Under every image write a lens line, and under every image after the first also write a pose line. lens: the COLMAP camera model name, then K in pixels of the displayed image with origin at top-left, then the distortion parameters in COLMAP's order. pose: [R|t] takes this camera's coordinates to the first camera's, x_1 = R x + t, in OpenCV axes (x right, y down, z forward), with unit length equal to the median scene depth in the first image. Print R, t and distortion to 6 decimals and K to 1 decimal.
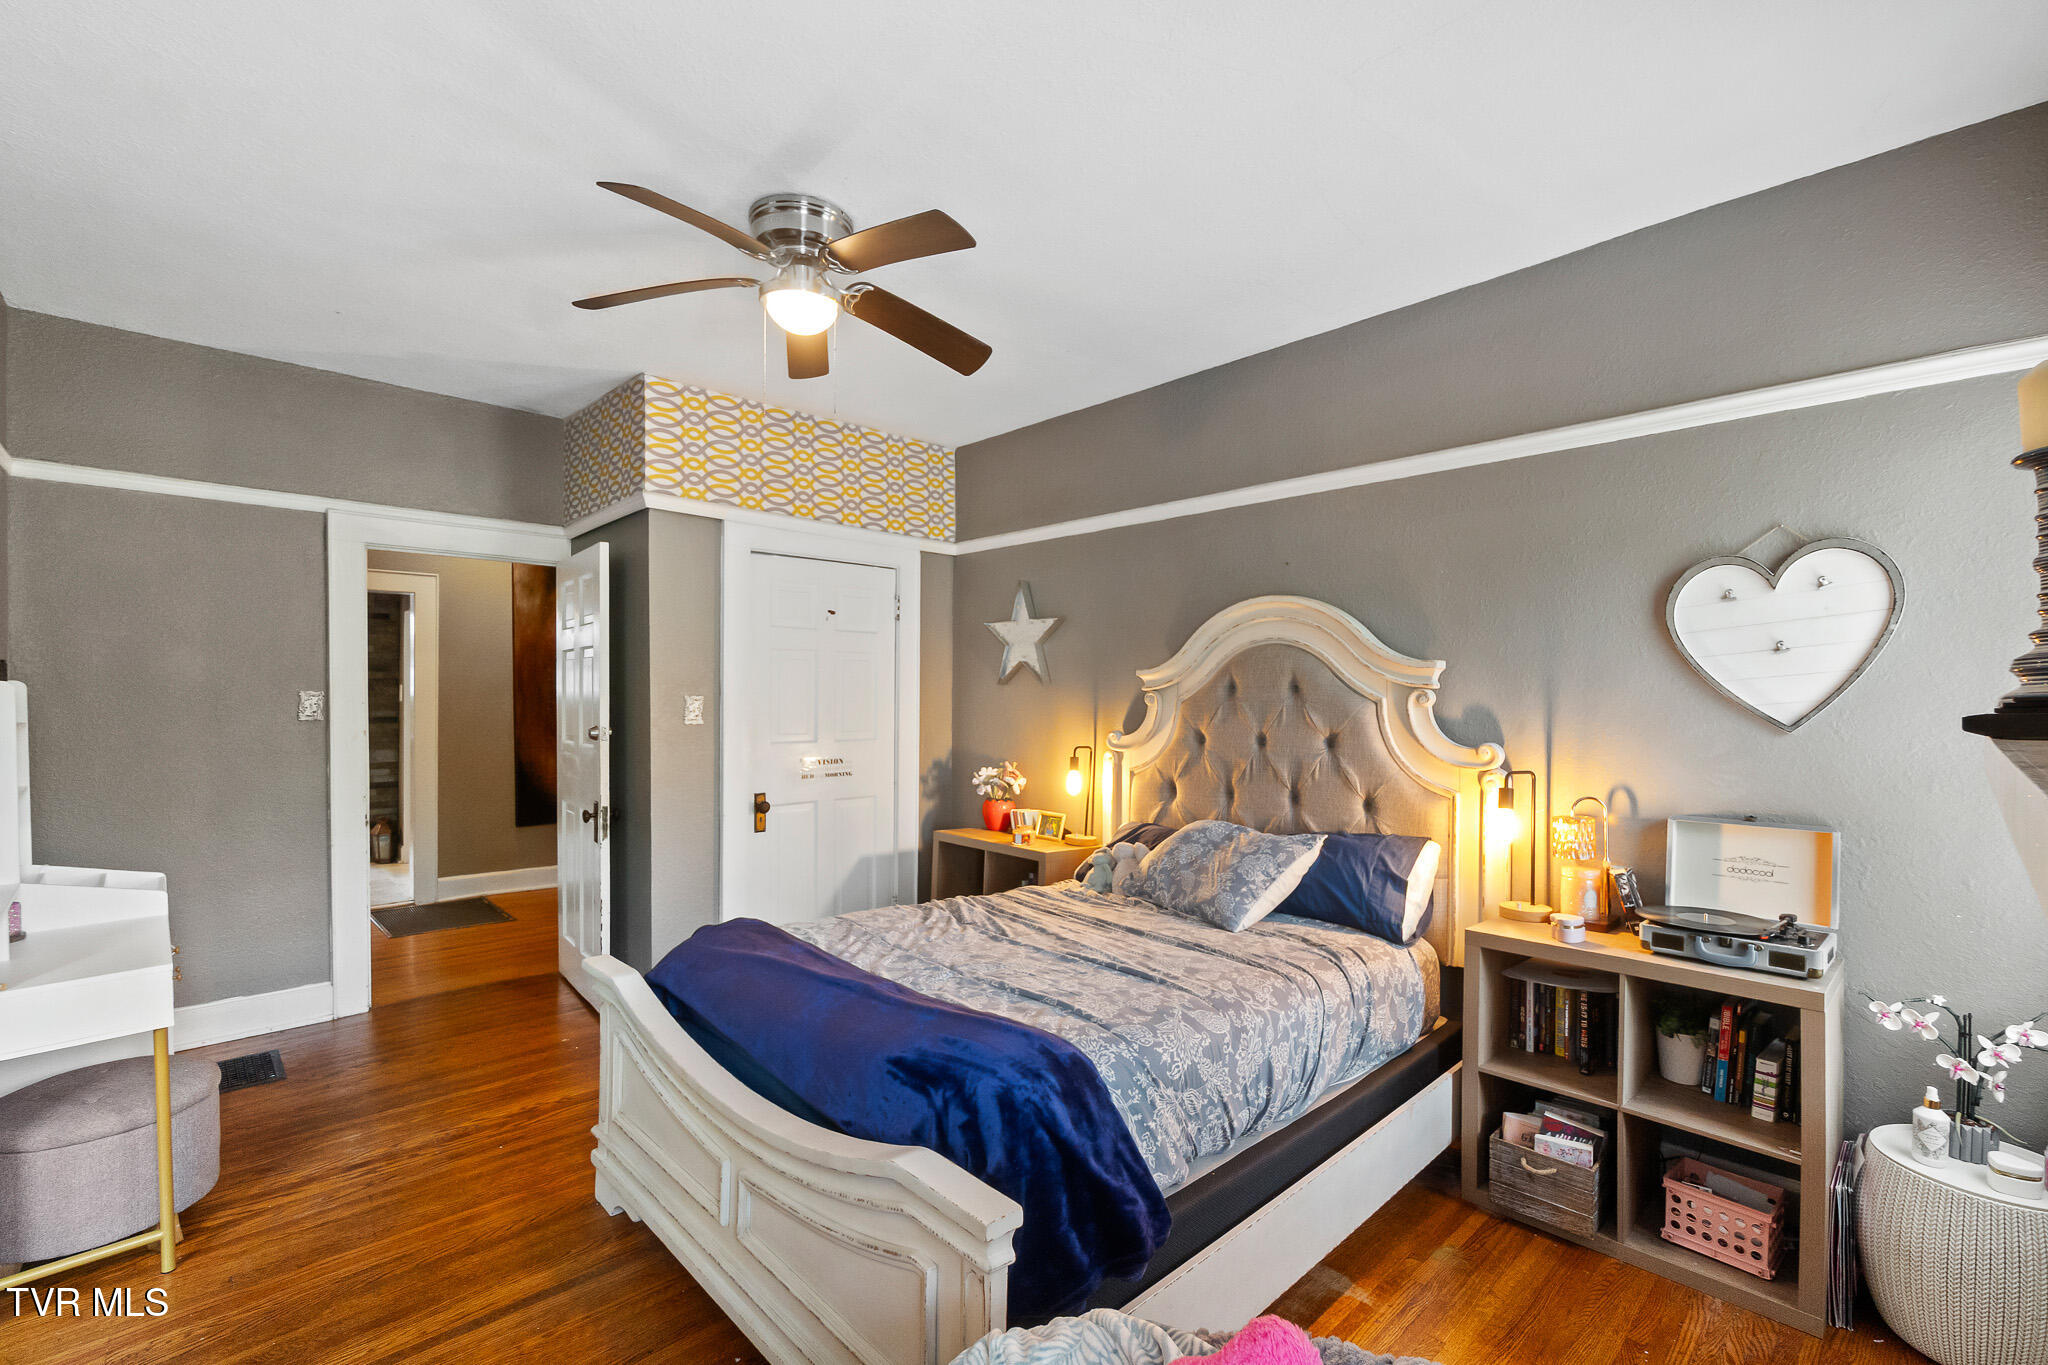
lens RADIAL K [[899.7, 0, 1023.9], [0, 899.7, 685.1], [0, 0, 1]] dist [-0.002254, -0.000181]
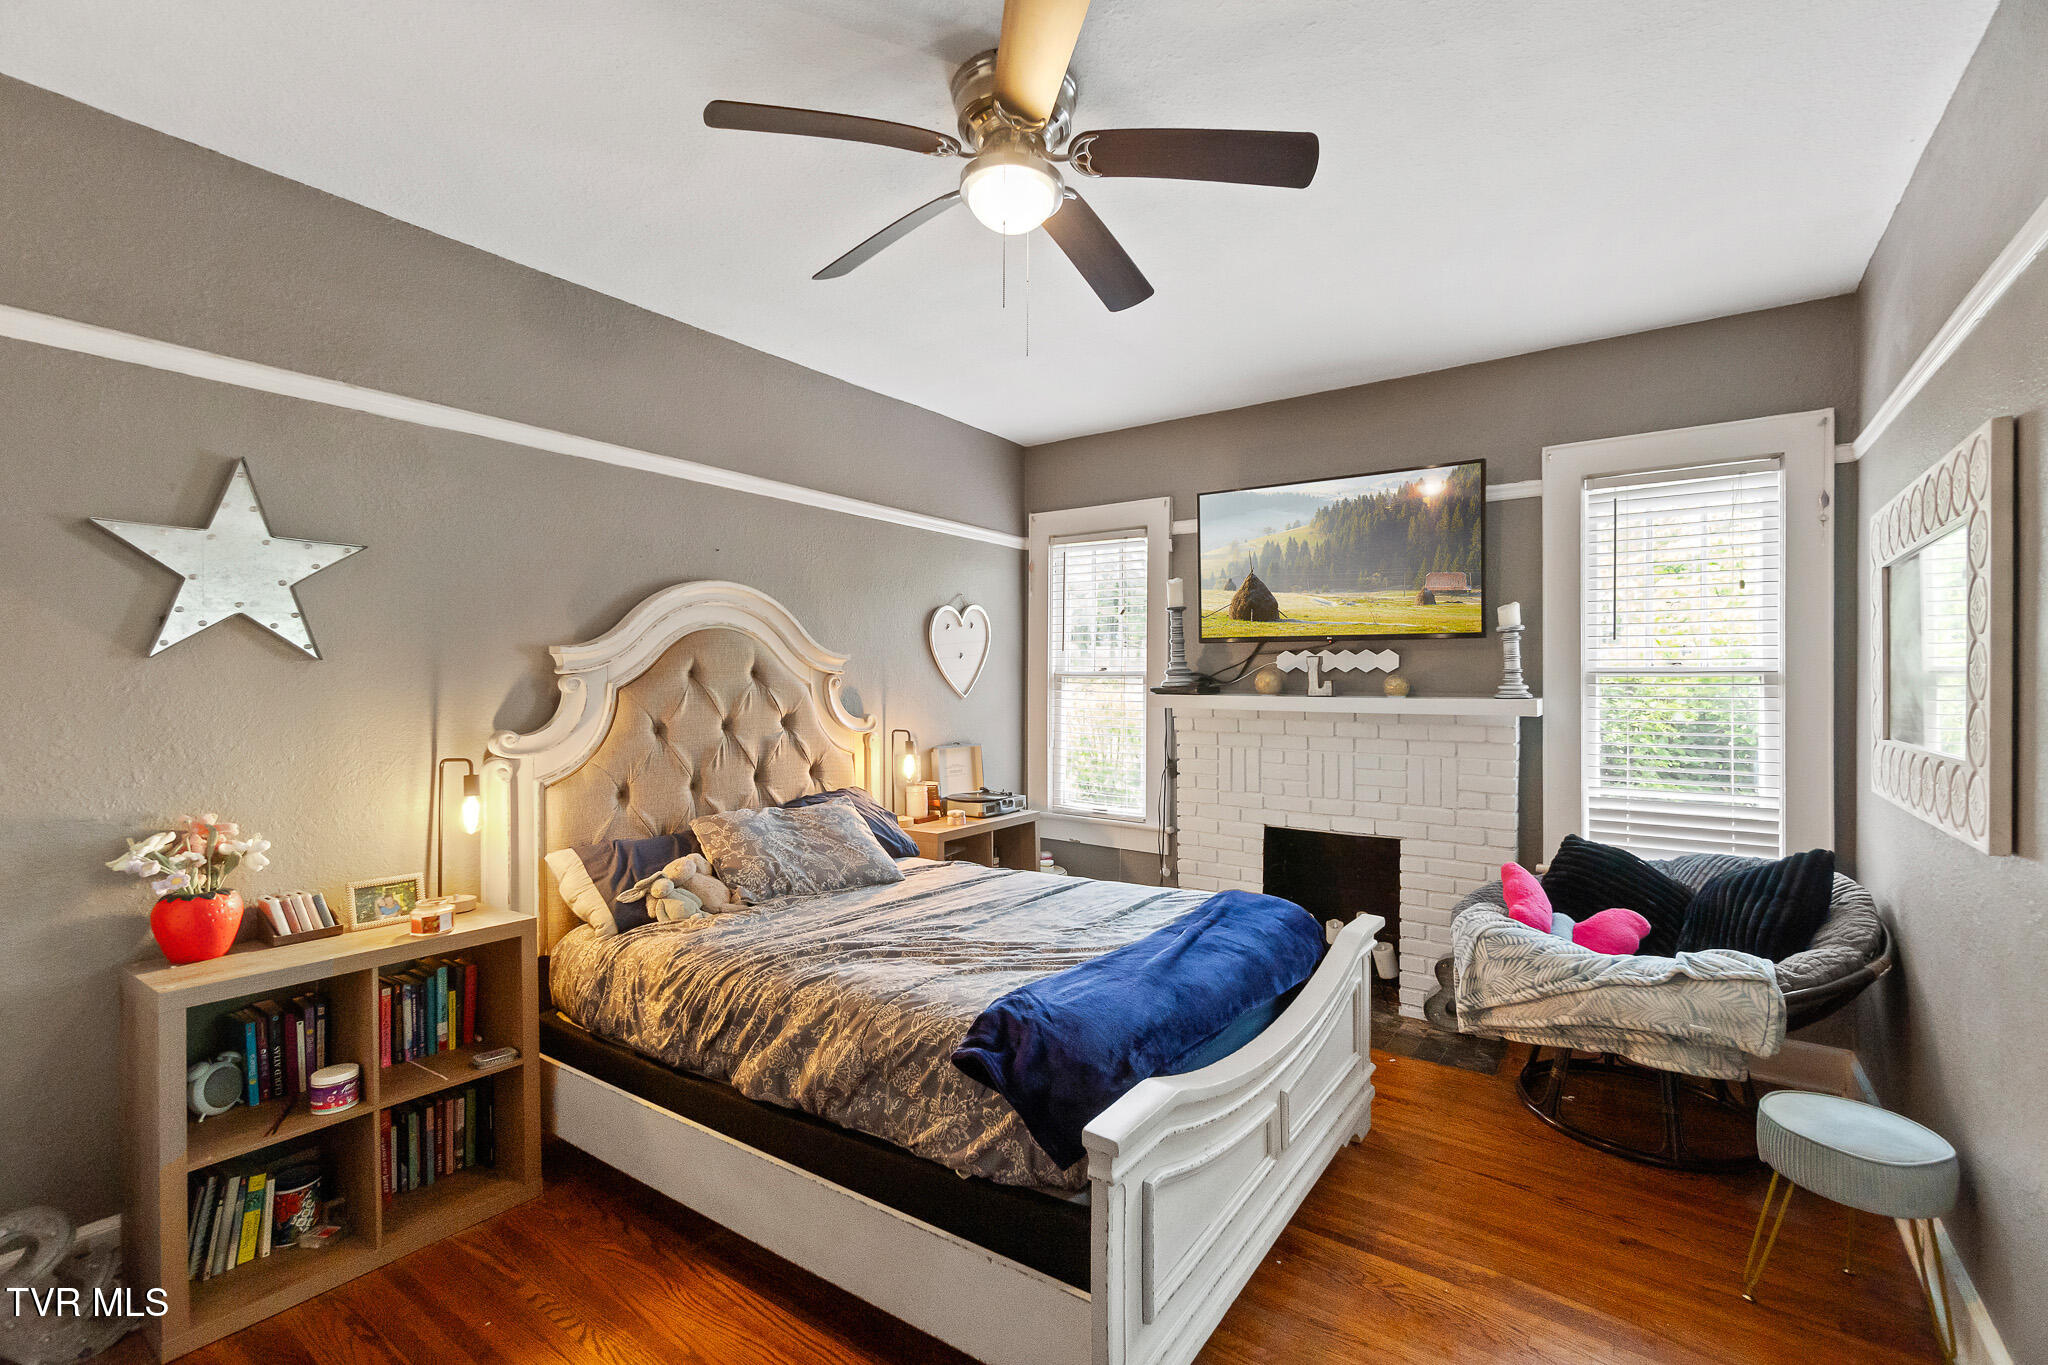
lens RADIAL K [[887.2, 0, 1026.6], [0, 887.2, 664.2], [0, 0, 1]] dist [-0.001310, -0.000090]
pose [[-0.190097, 0.015003, 0.981651, -0.677728], [-0.017765, 0.999667, -0.018719, 0.005284], [-0.981605, -0.020997, -0.189767, 0.758189]]
